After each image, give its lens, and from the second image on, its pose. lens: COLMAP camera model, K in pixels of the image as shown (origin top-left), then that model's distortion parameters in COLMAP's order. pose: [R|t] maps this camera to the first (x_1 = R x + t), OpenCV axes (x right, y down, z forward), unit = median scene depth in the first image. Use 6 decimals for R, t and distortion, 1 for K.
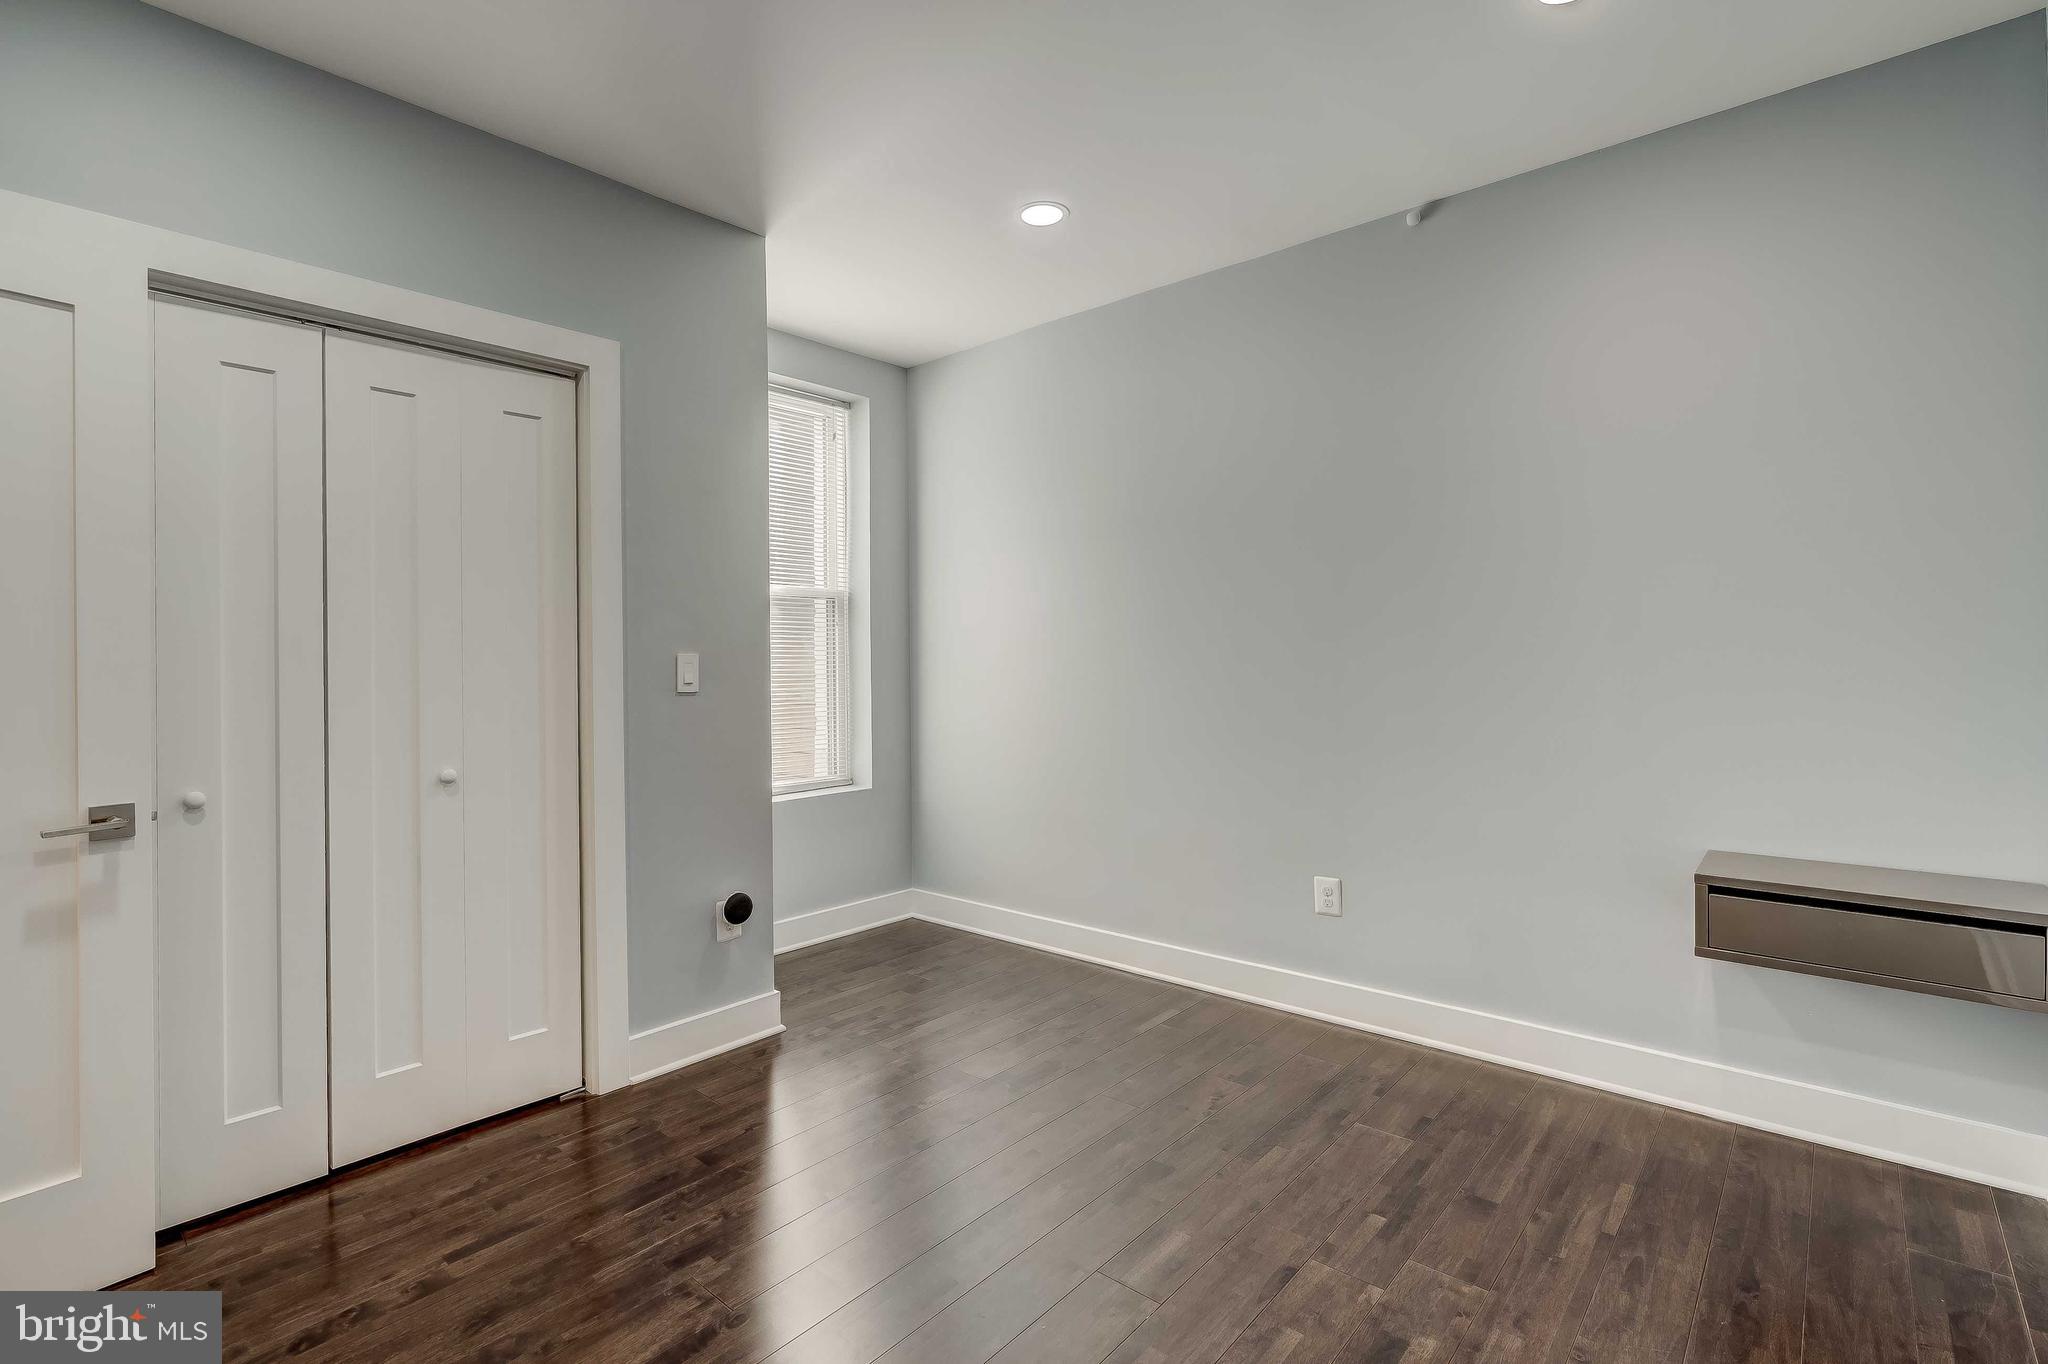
lens RADIAL K [[930.2, 0, 1019.4], [0, 930.2, 663.4], [0, 0, 1]] dist [0.000401, 0.000346]
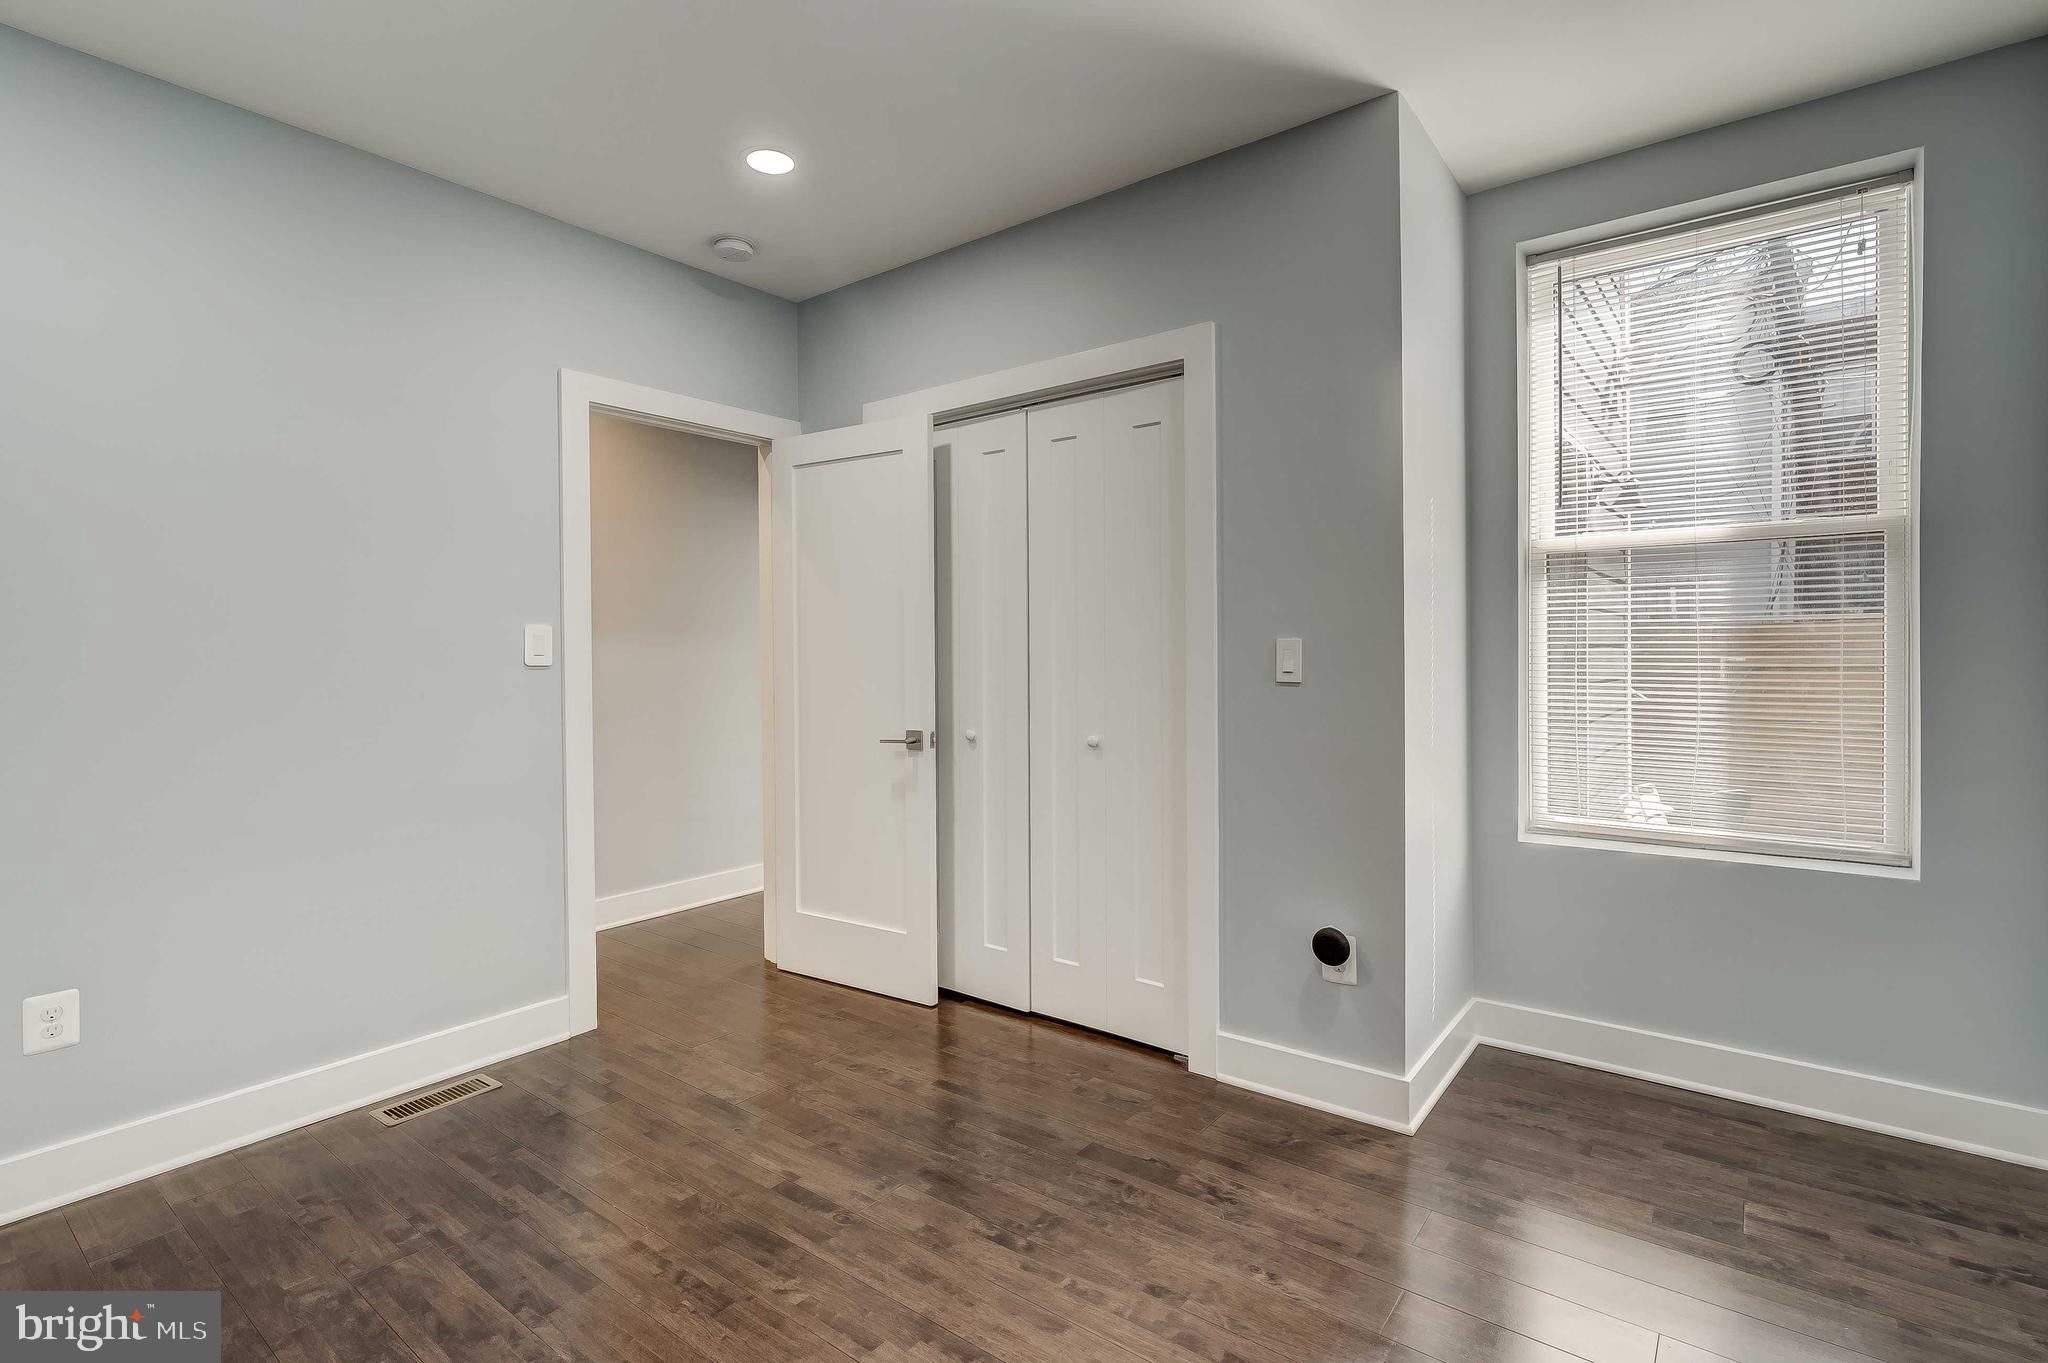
lens RADIAL K [[976.0, 0, 1025.0], [0, 976.0, 651.9], [0, 0, 1]] dist [-0.003147, -0.000337]
pose [[0.071403, 0.014728, -0.997339, 0.599397], [0.004789, 0.999874, 0.015109, -0.014281], [0.997436, -0.005855, 0.071323, 0.744679]]
